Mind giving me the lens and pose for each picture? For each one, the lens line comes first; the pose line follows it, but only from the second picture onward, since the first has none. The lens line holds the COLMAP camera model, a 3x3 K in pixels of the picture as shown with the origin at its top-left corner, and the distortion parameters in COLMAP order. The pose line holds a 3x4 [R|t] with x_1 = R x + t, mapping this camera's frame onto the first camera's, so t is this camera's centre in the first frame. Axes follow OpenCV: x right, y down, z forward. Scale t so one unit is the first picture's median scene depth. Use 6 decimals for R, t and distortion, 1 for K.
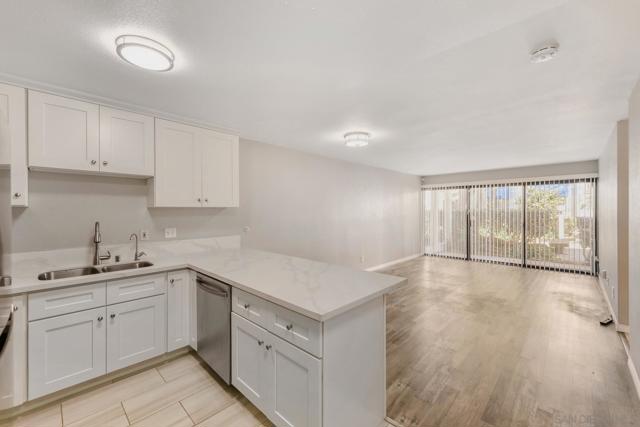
lens RADIAL K [[262.6, 0, 322.3], [0, 262.6, 211.2], [0, 0, 1]] dist [0.001369, 0.000027]
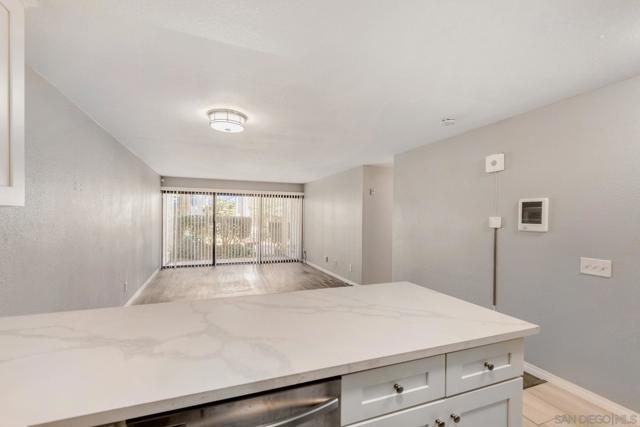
lens RADIAL K [[262.6, 0, 320.8], [0, 262.6, 217.9], [0, 0, 1]] dist [0.001369, 0.000027]
pose [[0.442533, 0.003839, 0.896744, -0.210998], [-0.007794, 0.999970, -0.000435, -0.002289], [-0.896718, -0.006797, 0.442550, 0.216302]]
